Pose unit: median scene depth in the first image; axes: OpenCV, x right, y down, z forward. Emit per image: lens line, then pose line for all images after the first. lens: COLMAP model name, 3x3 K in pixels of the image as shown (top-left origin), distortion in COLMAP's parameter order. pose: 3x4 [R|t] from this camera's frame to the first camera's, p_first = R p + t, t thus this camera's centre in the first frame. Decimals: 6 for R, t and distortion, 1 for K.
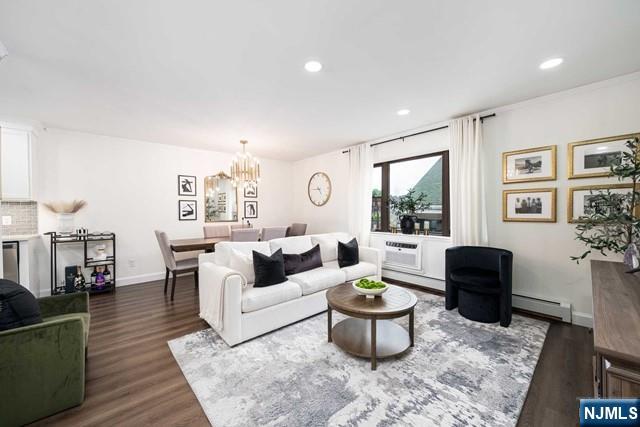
lens RADIAL K [[250.8, 0, 320.3], [0, 250.8, 213.9], [0, 0, 1]] dist [-0.000873, -0.000120]
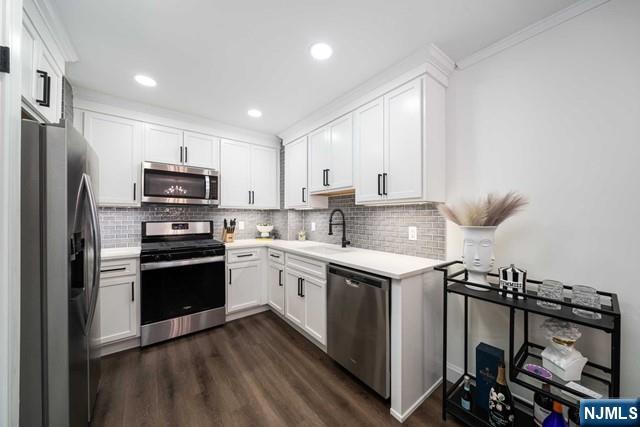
lens RADIAL K [[225.1, 0, 322.1], [0, 225.1, 215.5], [0, 0, 1]] dist [-0.001943, -0.000211]
pose [[-0.055685, 0.005289, -0.998434, -0.615537], [-0.013807, 0.999886, 0.006067, -0.021035], [0.998353, 0.014123, -0.055605, 0.760177]]
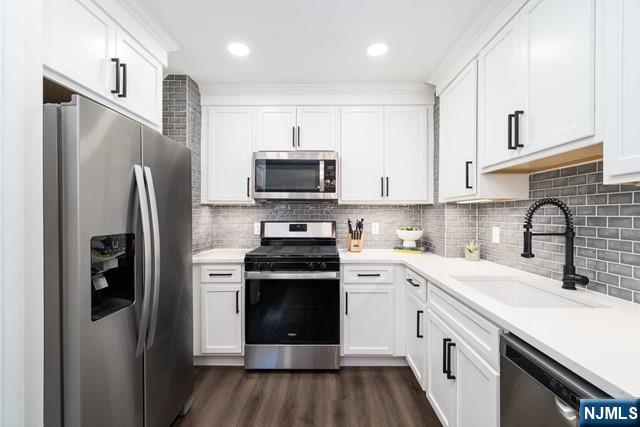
lens RADIAL K [[279.1, 0, 318.0], [0, 279.1, 216.3], [0, 0, 1]] dist [-0.001517, 0.000446]
pose [[-0.673113, 0.012120, -0.739441, -0.834625], [-0.005991, 0.999744, 0.021841, -0.020929], [0.739516, 0.019132, -0.672867, 0.793104]]
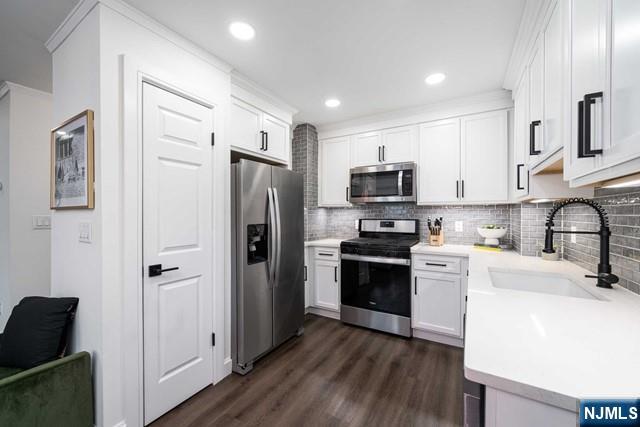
lens RADIAL K [[250.8, 0, 319.5], [0, 250.8, 215.4], [0, 0, 1]] dist [-0.000873, -0.000120]
pose [[-0.947946, 0.010435, -0.318261, -0.866507], [0.003597, 0.999750, 0.022067, -0.023351], [0.318412, 0.019773, -0.947746, 0.998694]]
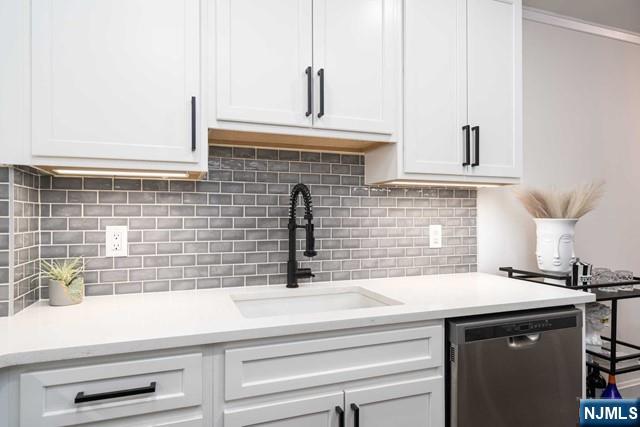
lens RADIAL K [[403.0, 0, 319.7], [0, 403.0, 213.2], [0, 0, 1]] dist [-0.000863, 0.000369]
pose [[0.938941, 0.004636, -0.344048, -1.157672], [-0.012293, 0.999723, -0.020076, 0.004509], [0.343860, 0.023079, 0.938737, 0.327321]]
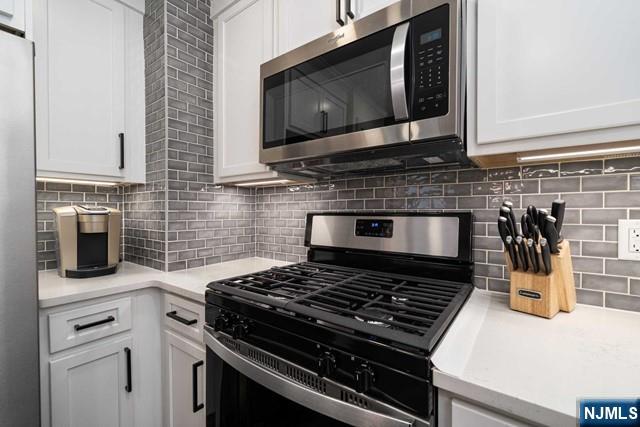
lens RADIAL K [[279.1, 0, 326.5], [0, 279.1, 216.0], [0, 0, 1]] dist [-0.001517, 0.000446]
pose [[-0.967991, 0.006916, -0.250890, -1.242707], [0.001017, 0.999720, 0.023632, 0.006301], [0.250984, 0.022620, -0.967727, 0.539542]]
